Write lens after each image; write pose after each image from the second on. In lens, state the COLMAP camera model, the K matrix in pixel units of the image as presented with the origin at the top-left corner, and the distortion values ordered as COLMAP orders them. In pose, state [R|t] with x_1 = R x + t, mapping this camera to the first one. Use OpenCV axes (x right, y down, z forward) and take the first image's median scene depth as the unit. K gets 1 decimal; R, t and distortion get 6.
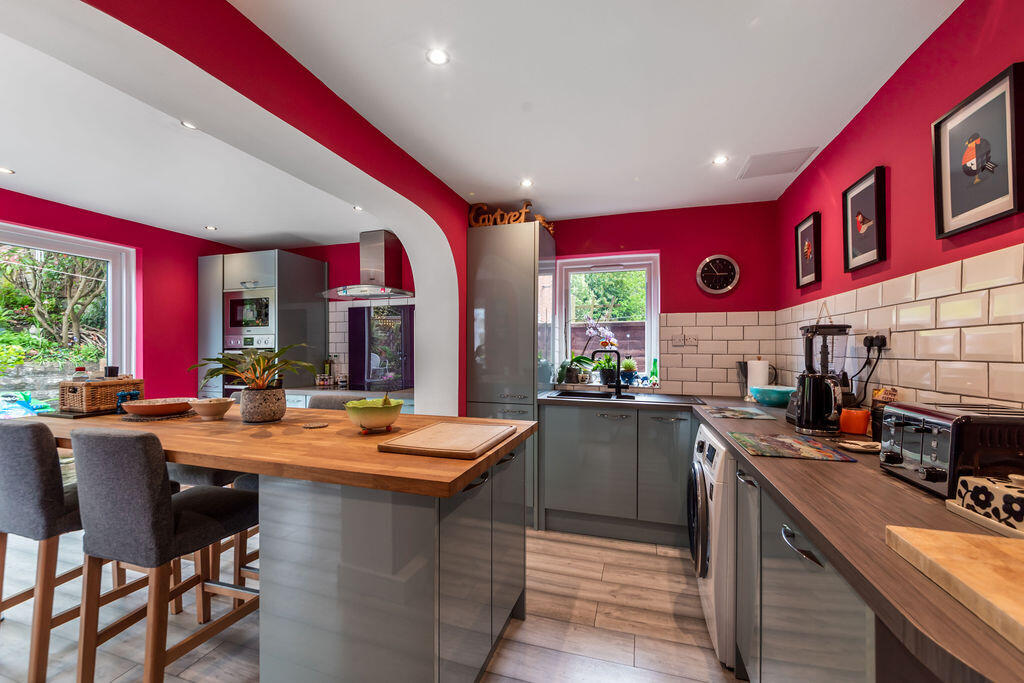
lens RADIAL K [[409.2, 0, 507.8], [0, 409.2, 344.2], [0, 0, 1]] dist [0.002761, 0.000173]
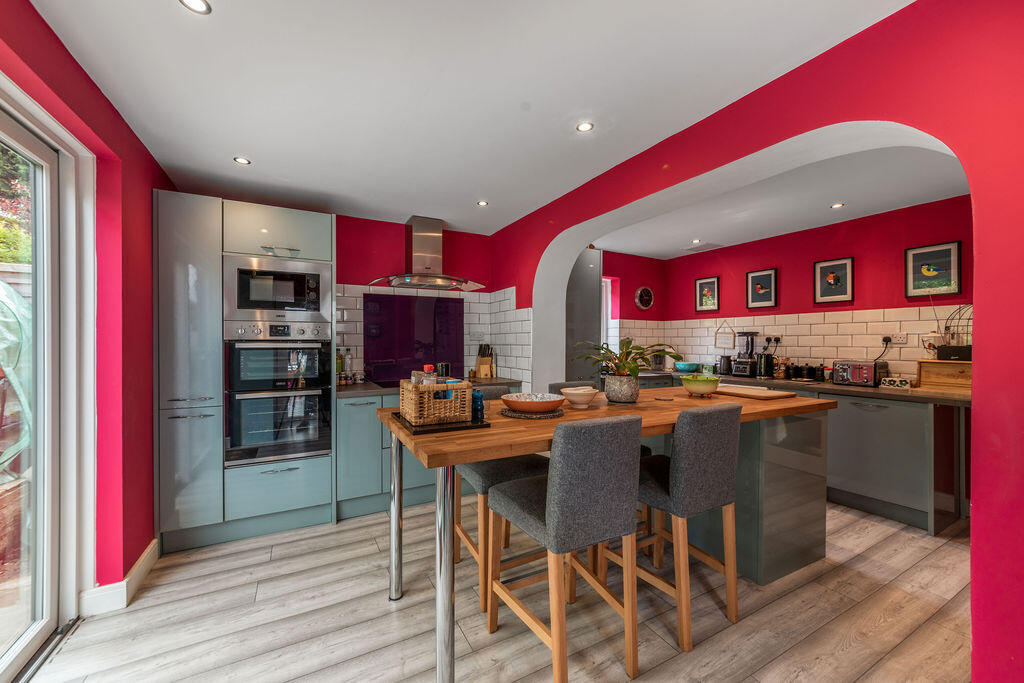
lens RADIAL K [[386.8, 0, 511.3], [0, 386.8, 341.4], [0, 0, 1]] dist [-0.003048, -0.000116]
pose [[0.695834, 0.001742, 0.718200, -0.779895], [-0.011026, 0.999905, 0.008257, 0.001679], [-0.718118, -0.013664, 0.695787, 0.216115]]
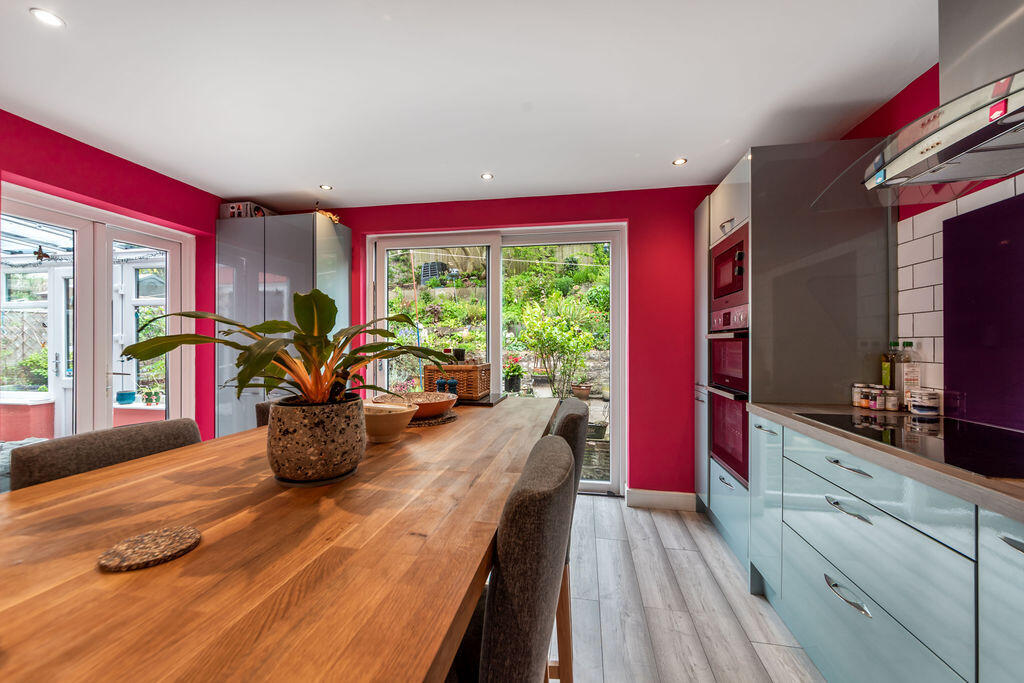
lens RADIAL K [[409.2, 0, 506.7], [0, 409.2, 340.7], [0, 0, 1]] dist [0.002761, 0.000173]
pose [[0.123534, -0.001276, -0.992339, -0.051560], [0.011813, 0.999930, 0.000185, 0.020652], [0.992270, -0.011745, 0.123541, 0.551119]]
